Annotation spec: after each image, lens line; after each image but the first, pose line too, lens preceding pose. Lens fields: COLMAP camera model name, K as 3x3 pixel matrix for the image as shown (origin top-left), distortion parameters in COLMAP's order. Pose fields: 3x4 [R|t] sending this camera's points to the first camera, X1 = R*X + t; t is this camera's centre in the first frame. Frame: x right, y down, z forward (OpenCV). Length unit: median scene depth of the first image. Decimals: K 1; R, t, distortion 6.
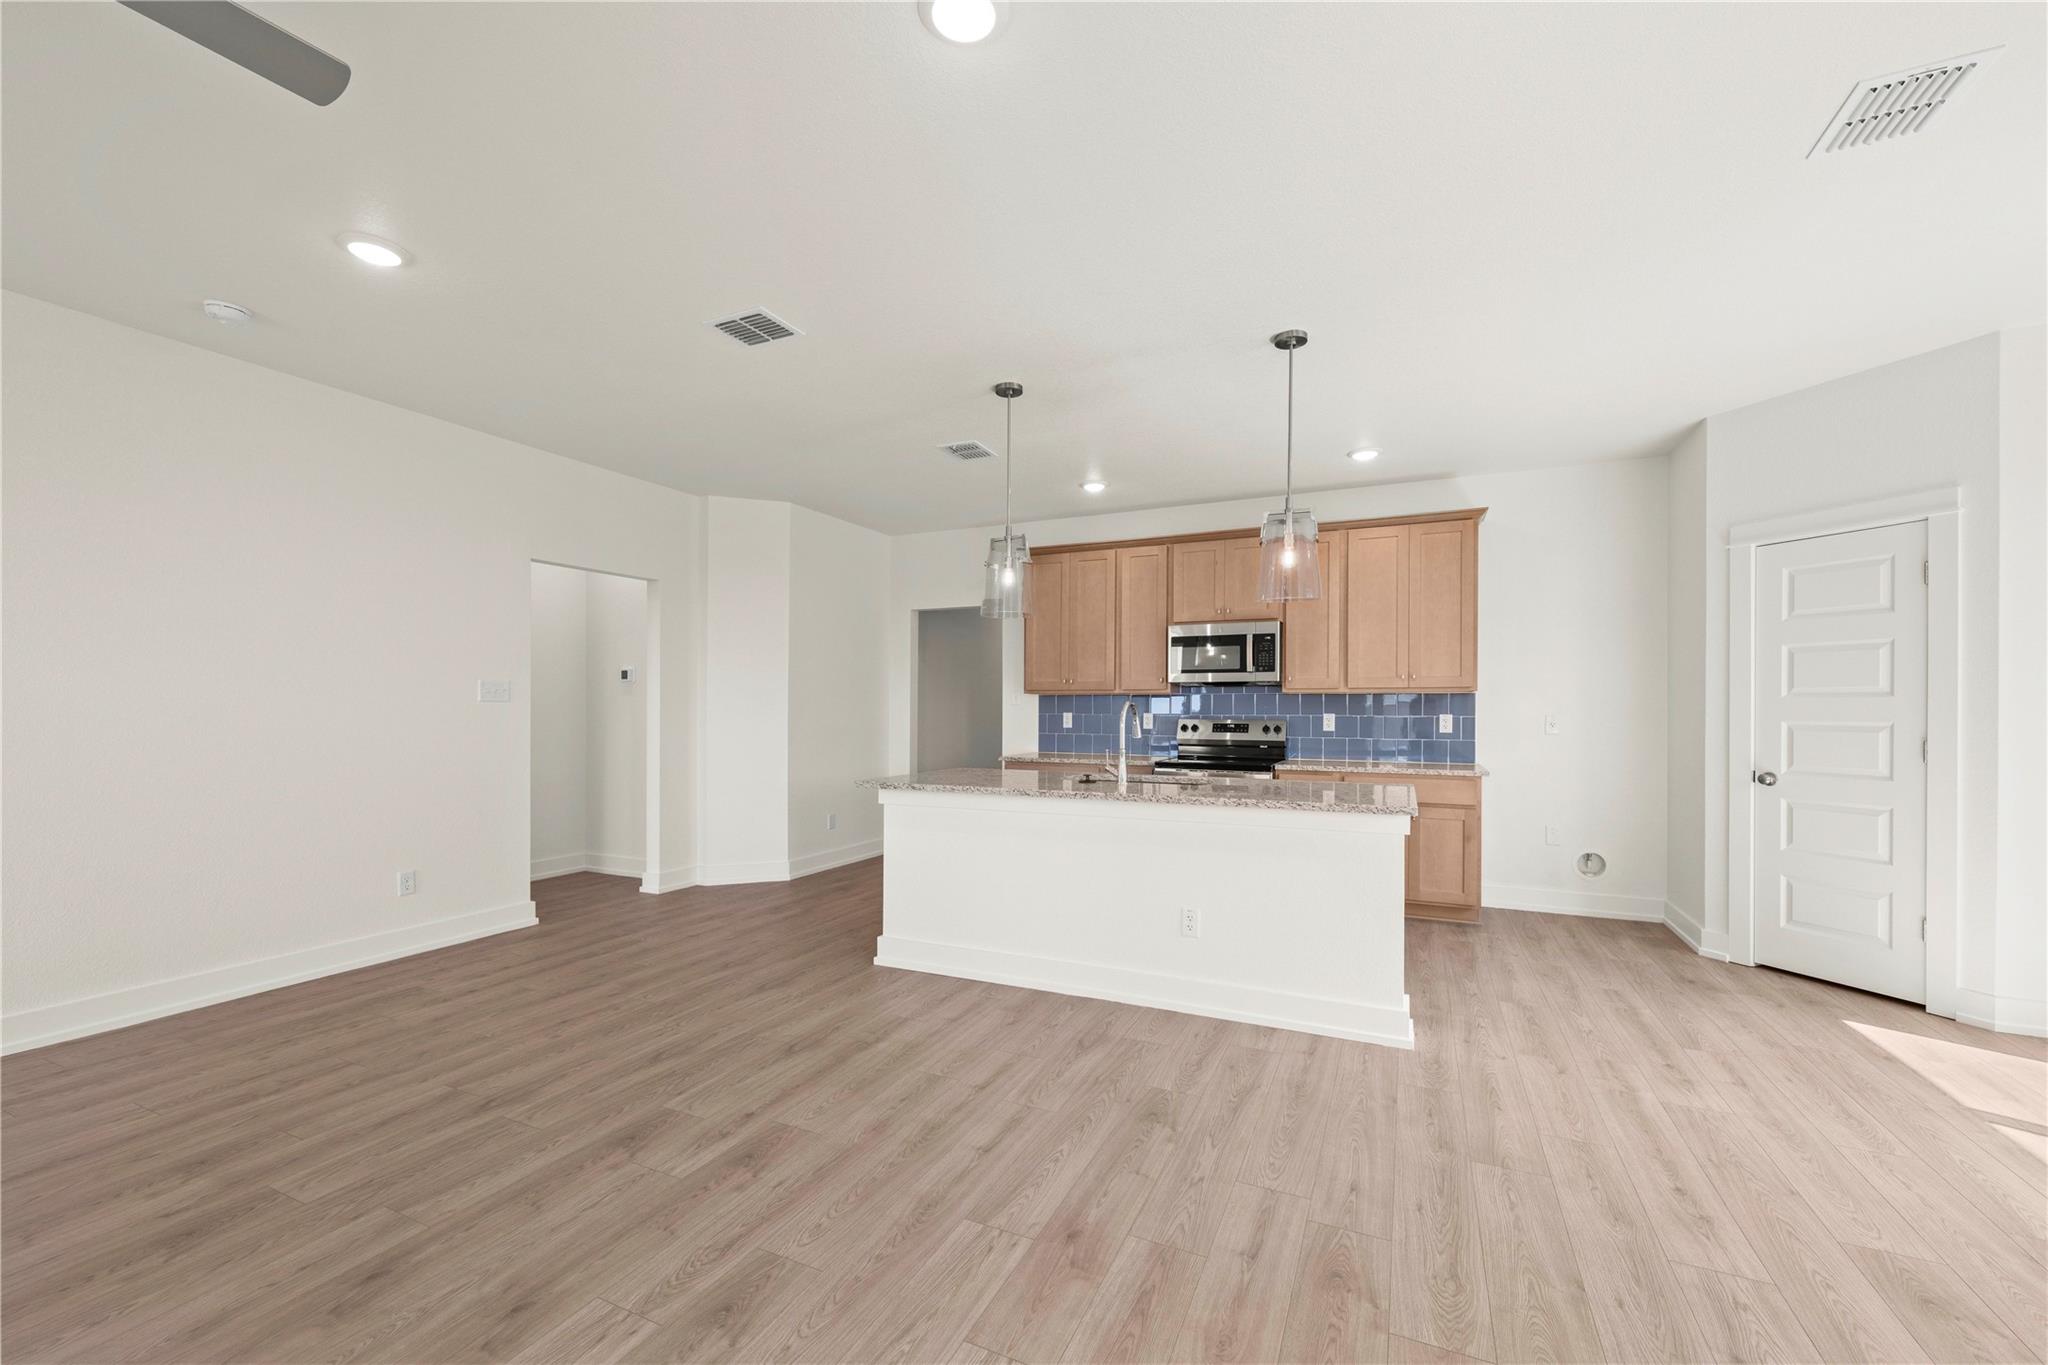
lens RADIAL K [[817.0, 0, 1033.7], [0, 817.0, 708.5], [0, 0, 1]] dist [0.000215, -0.000569]
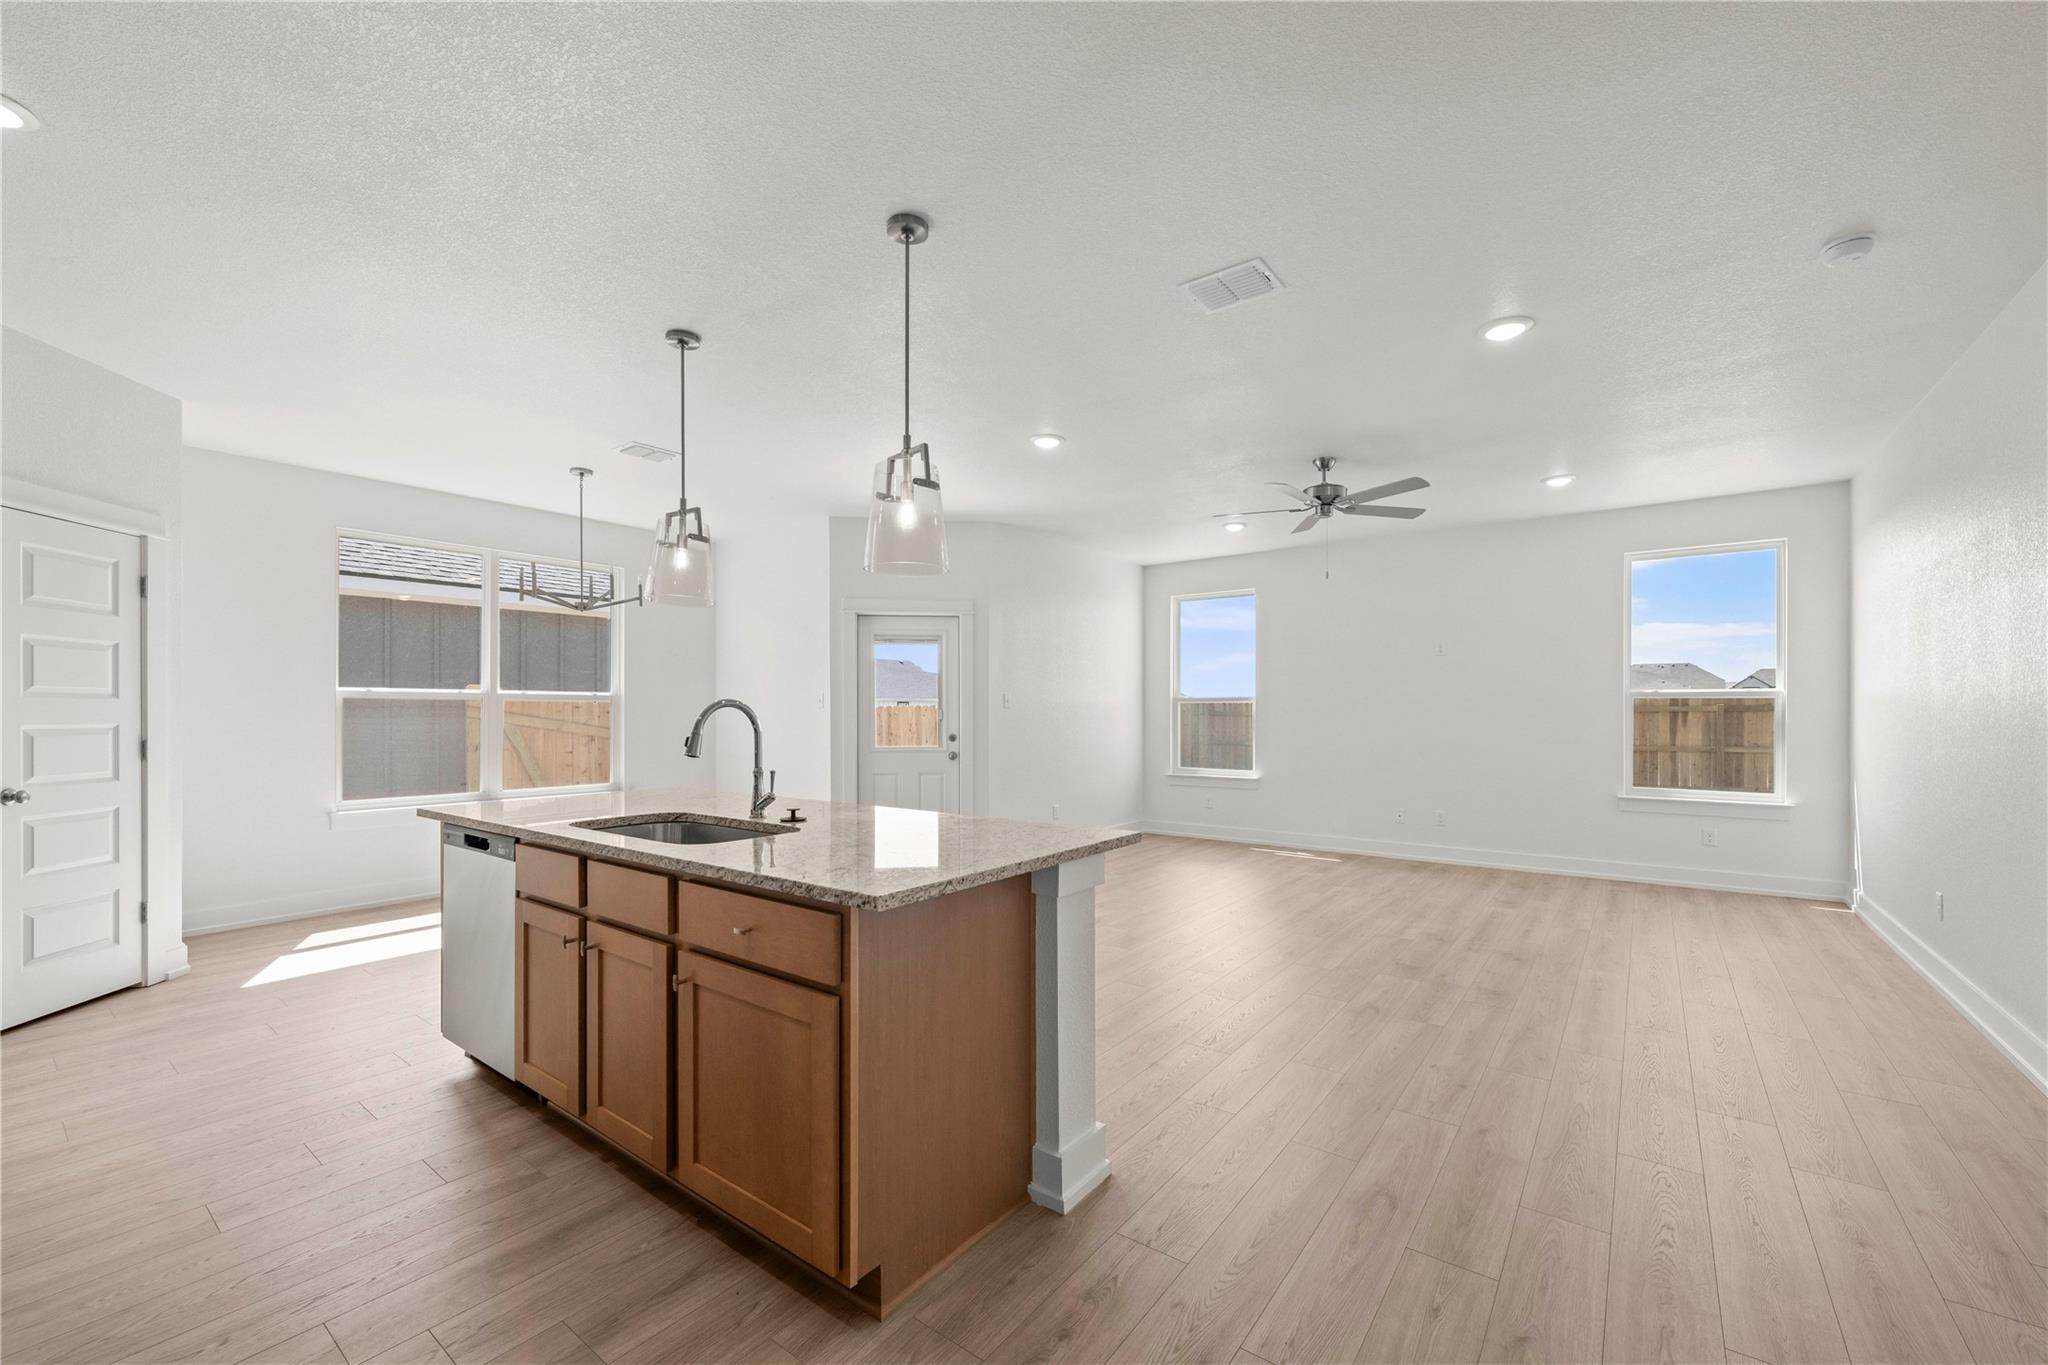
lens RADIAL K [[817.0, 0, 1033.7], [0, 817.0, 708.5], [0, 0, 1]] dist [0.000215, -0.000569]
pose [[-0.977927, 0.000142, 0.208947, -0.258859], [-0.000832, 0.999989, -0.004571, 0.000606], [-0.208946, -0.004644, -0.977916, 1.551911]]
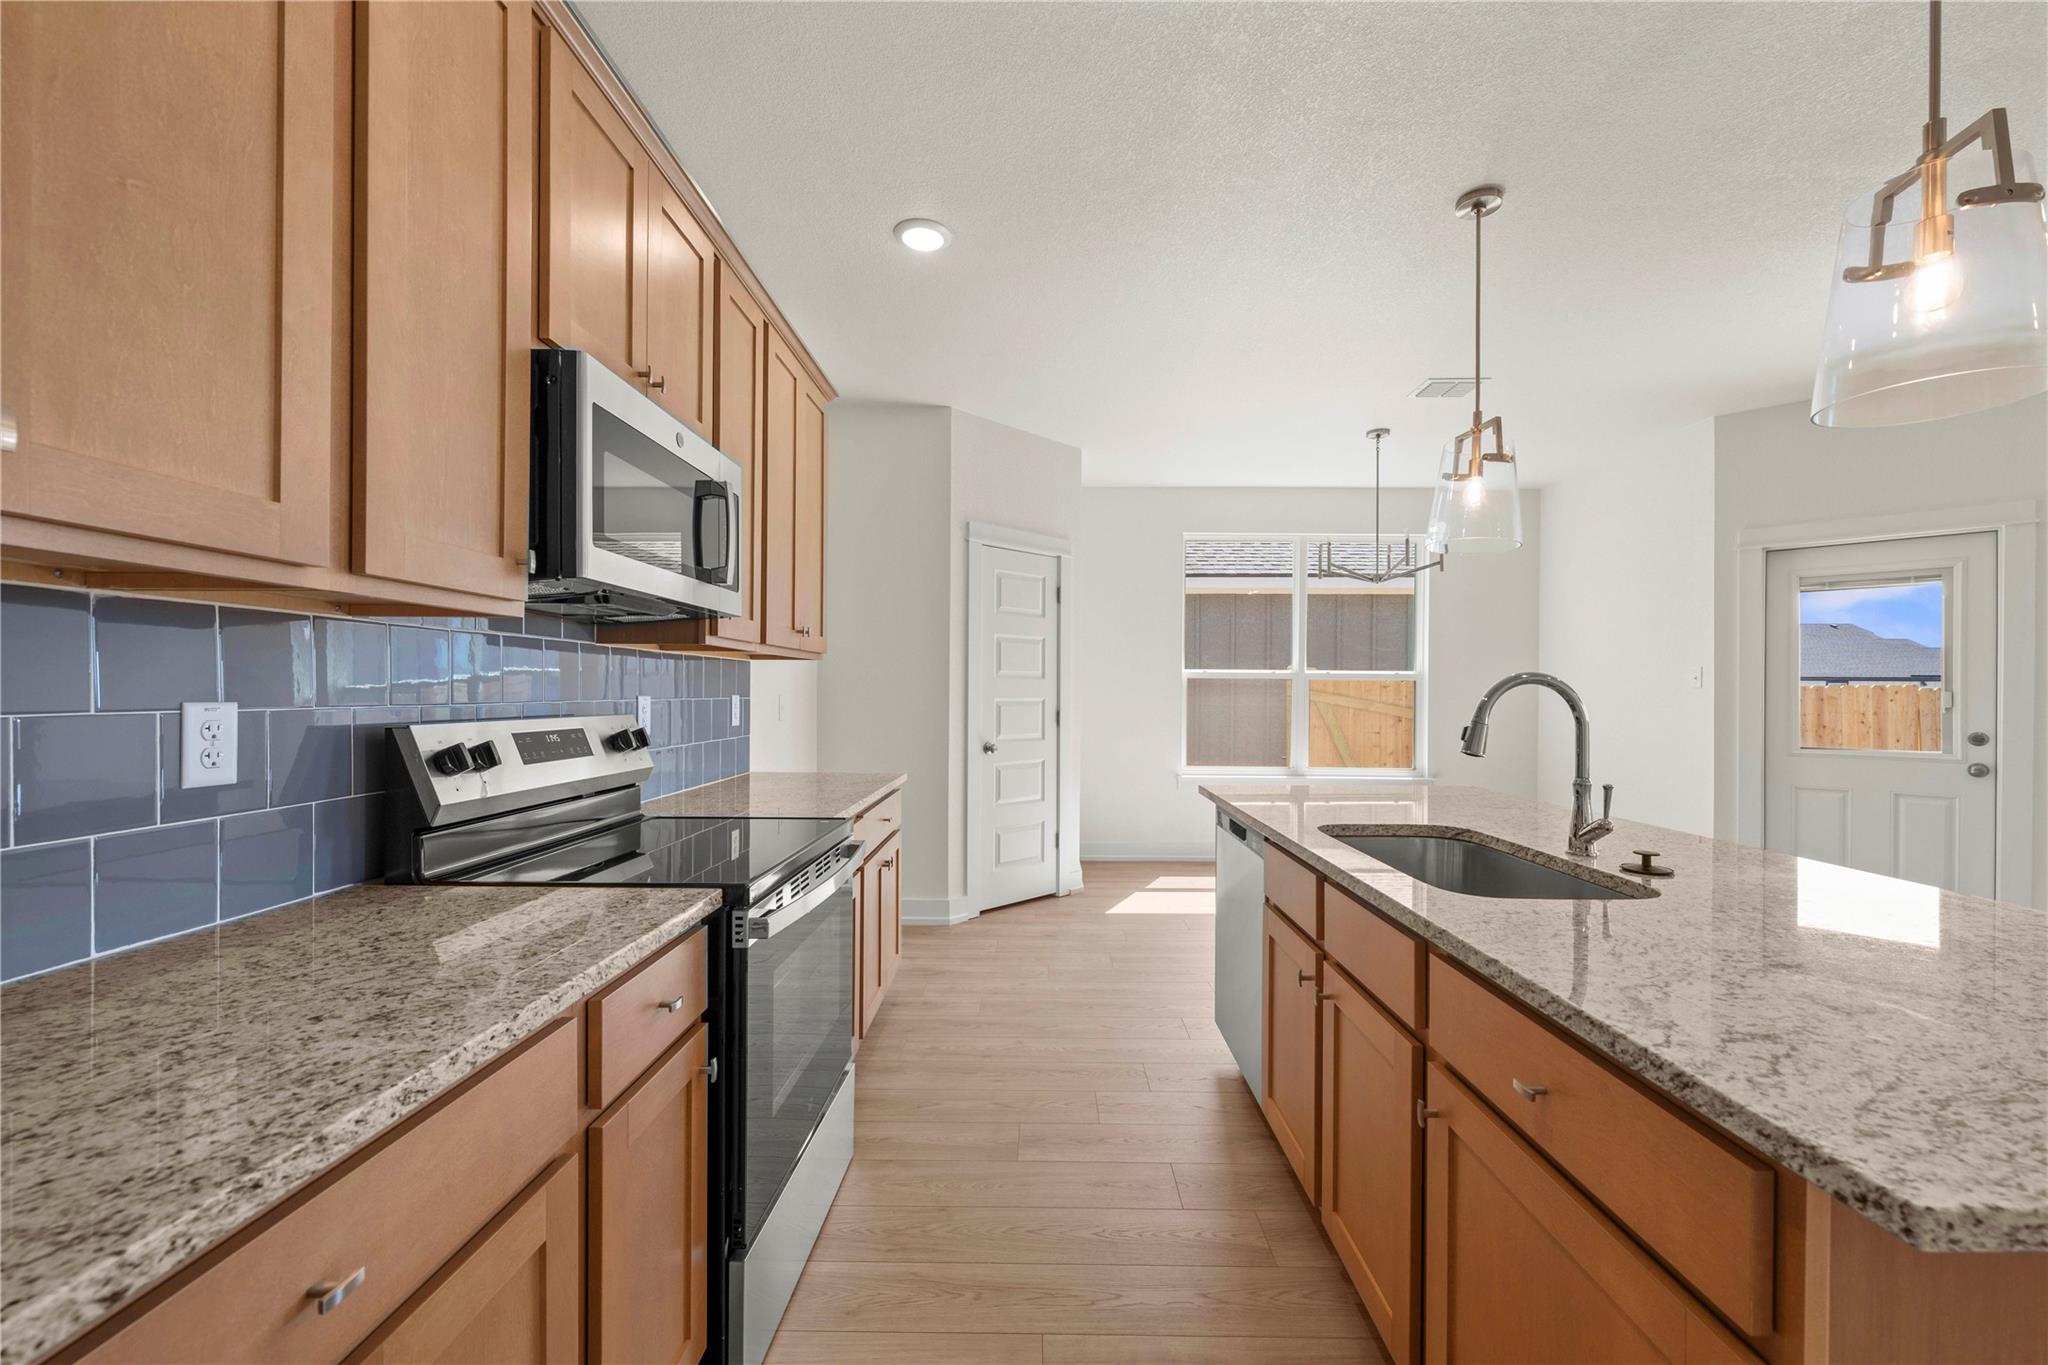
lens RADIAL K [[808.4, 0, 1034.5], [0, 808.4, 692.3], [0, 0, 1]] dist [0.000698, -0.000601]
pose [[-0.408620, -0.006431, 0.912682, -0.170469], [-0.007522, 0.999965, 0.003679, 0.001401], [-0.912673, -0.005362, -0.408654, 1.384599]]
